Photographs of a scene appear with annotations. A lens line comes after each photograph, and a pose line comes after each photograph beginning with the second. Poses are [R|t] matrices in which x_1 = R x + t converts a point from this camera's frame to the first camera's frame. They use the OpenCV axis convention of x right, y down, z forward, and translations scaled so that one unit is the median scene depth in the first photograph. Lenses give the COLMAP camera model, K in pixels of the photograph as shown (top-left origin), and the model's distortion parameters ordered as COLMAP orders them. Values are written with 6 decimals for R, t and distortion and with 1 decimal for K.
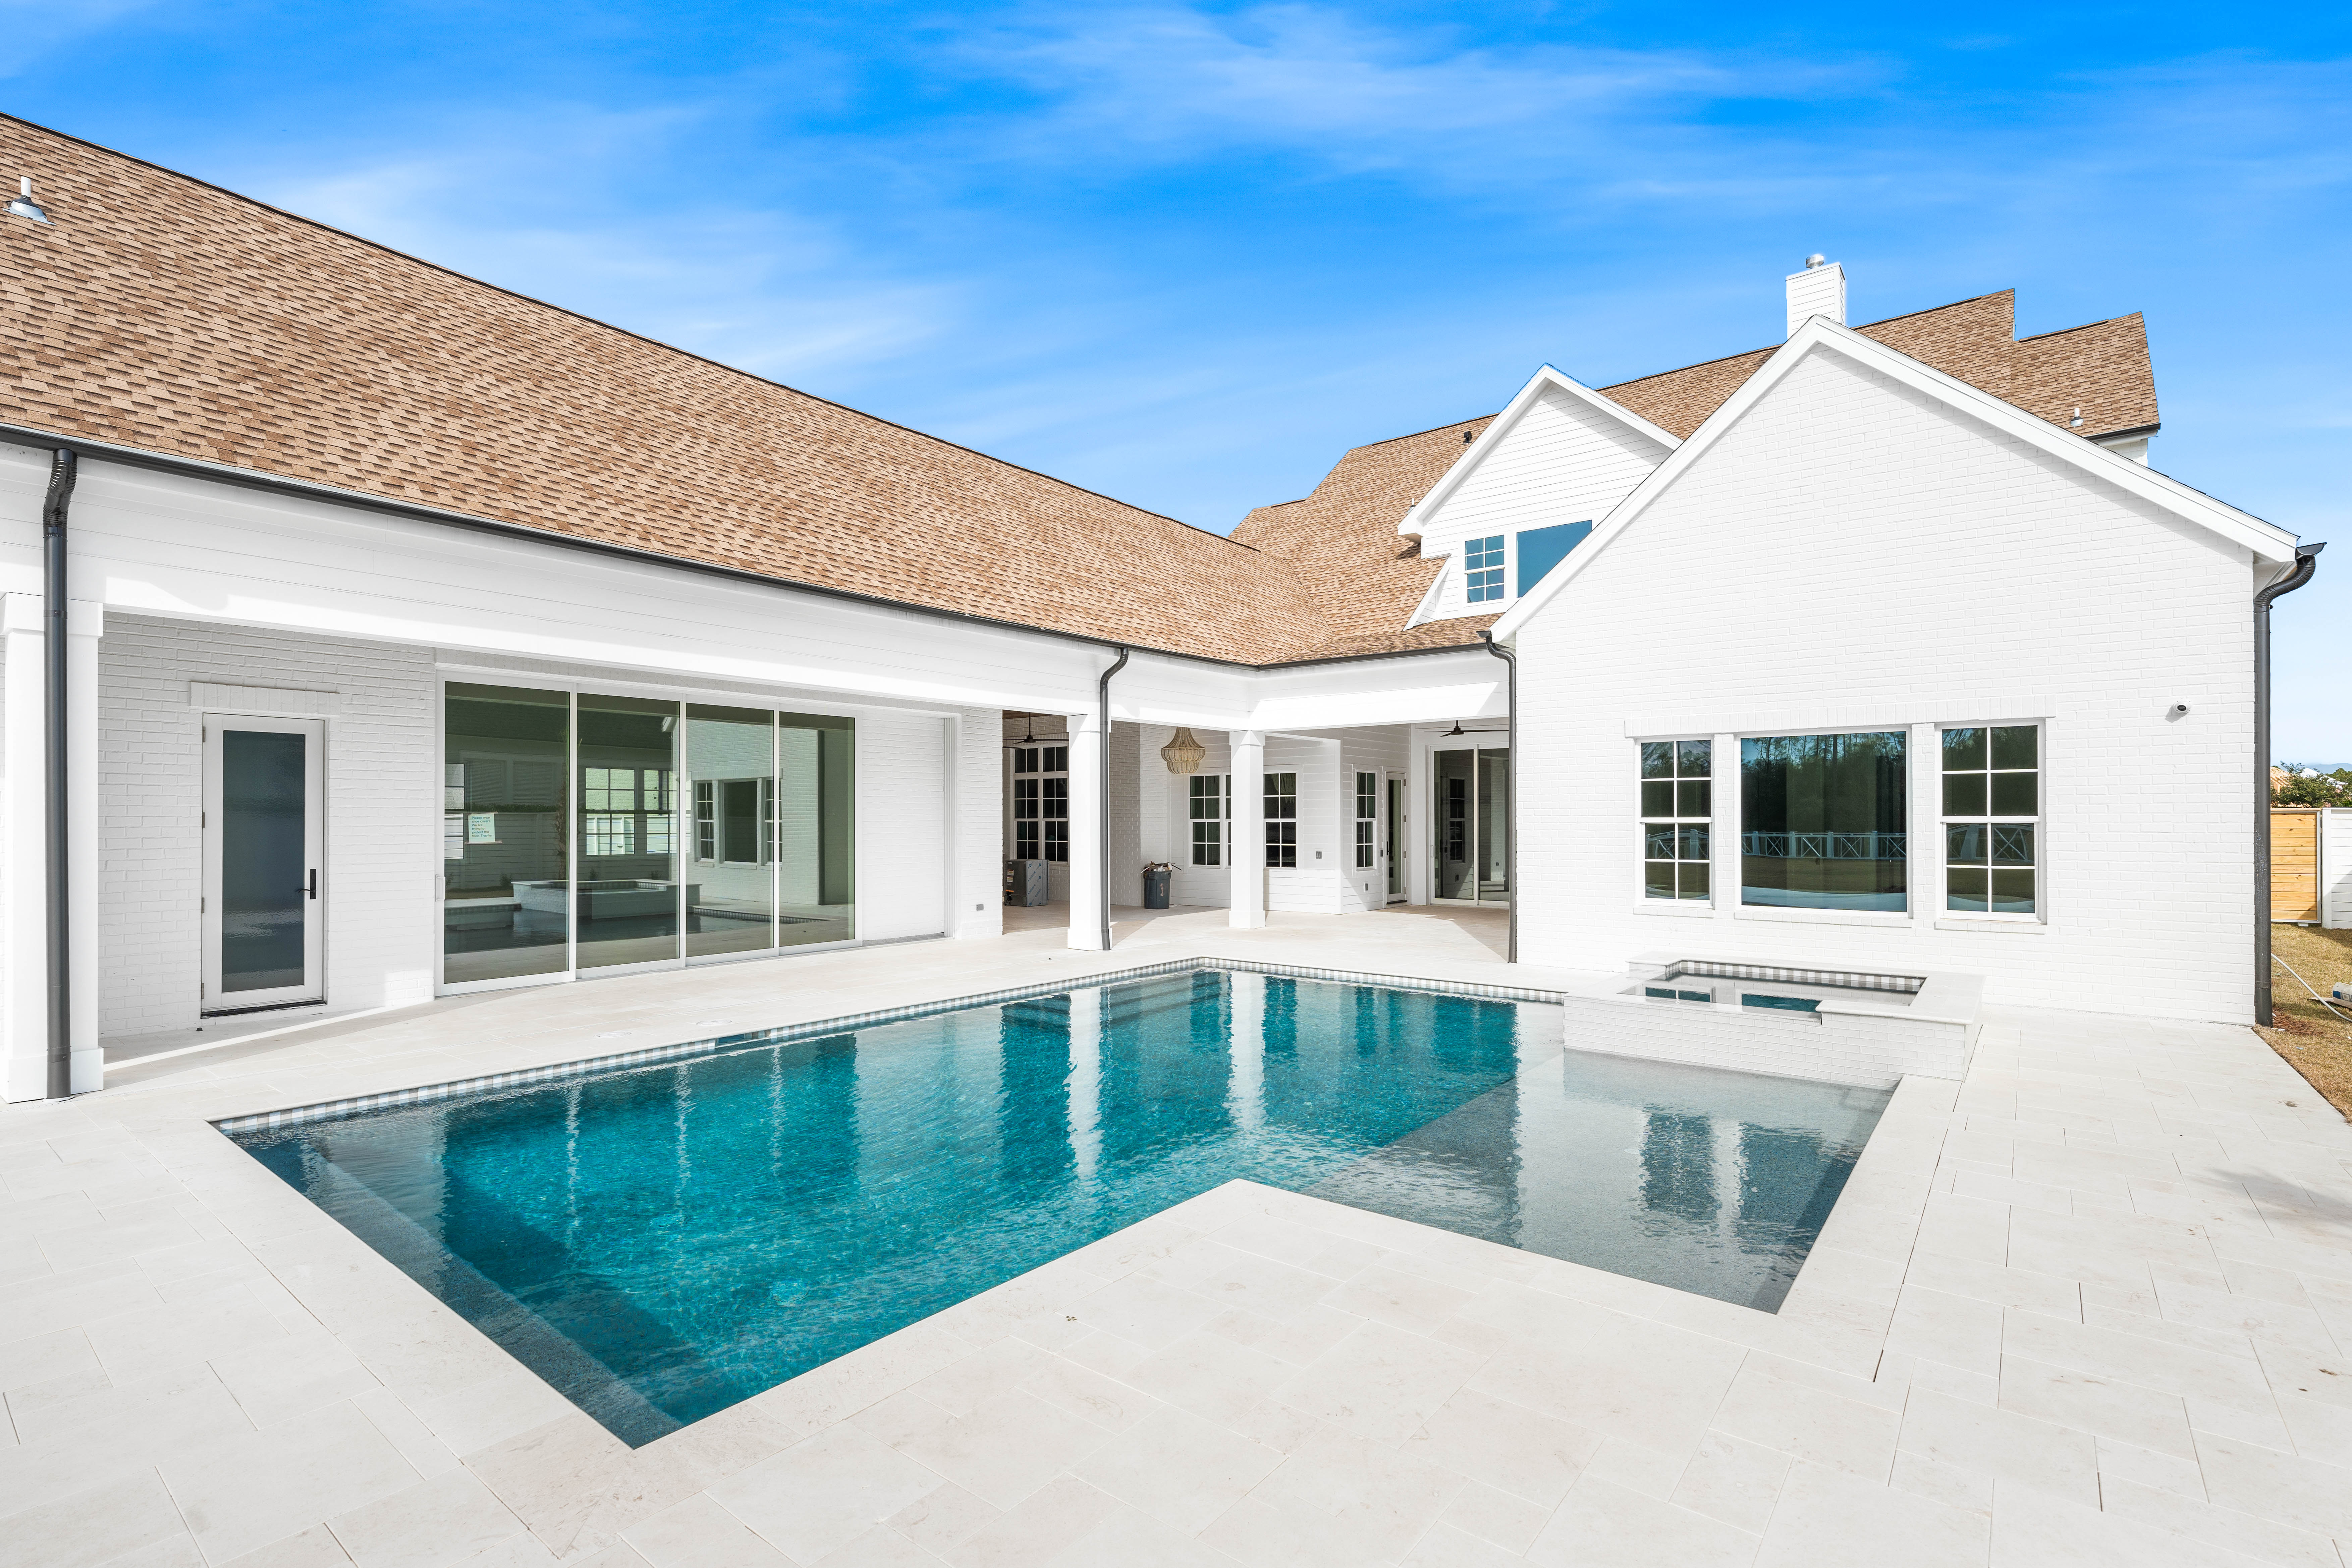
lens RADIAL K [[1080.2, 0, 1165.0], [0, 1080.2, 796.1], [0, 0, 1]] dist [0.003089, -0.000906]
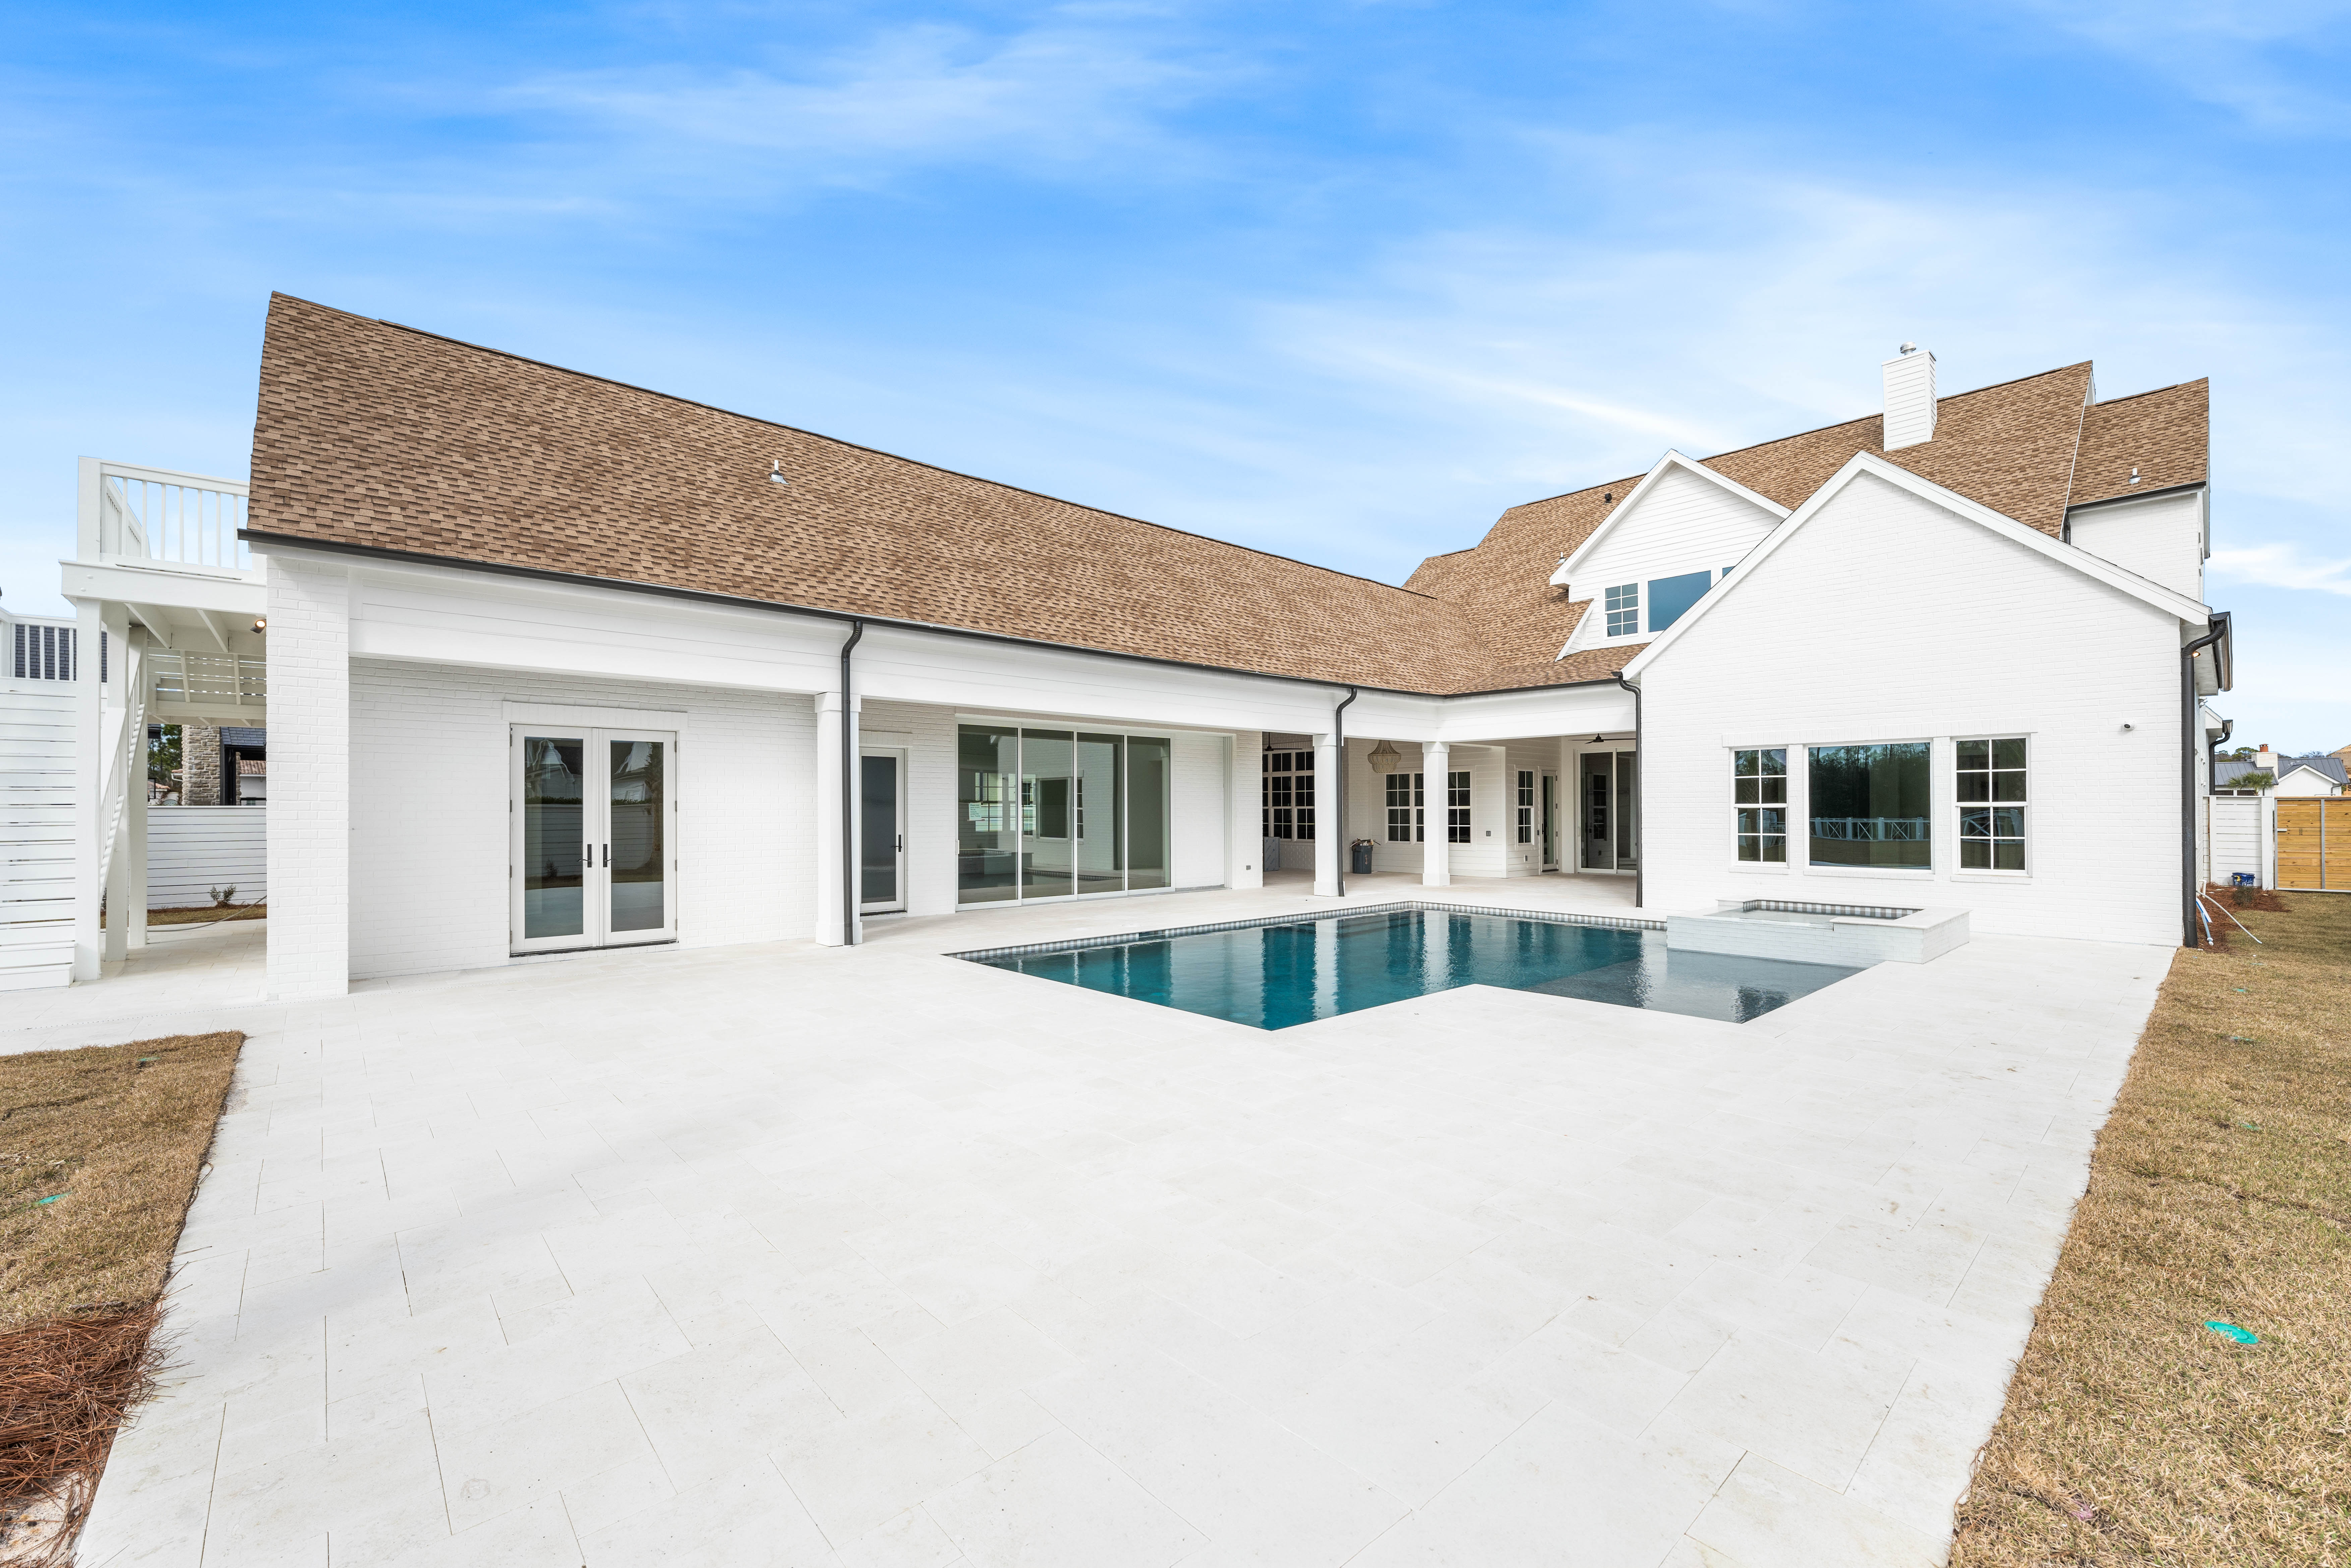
lens RADIAL K [[911.8, 0, 1192.9], [0, 911.8, 793.4], [0, 0, 1]] dist [0.000148, 0.000141]
pose [[0.987395, -0.003703, -0.158229, -0.058322], [0.004475, 0.999980, 0.004527, -0.002352], [0.158209, -0.005178, 0.987392, -0.246598]]
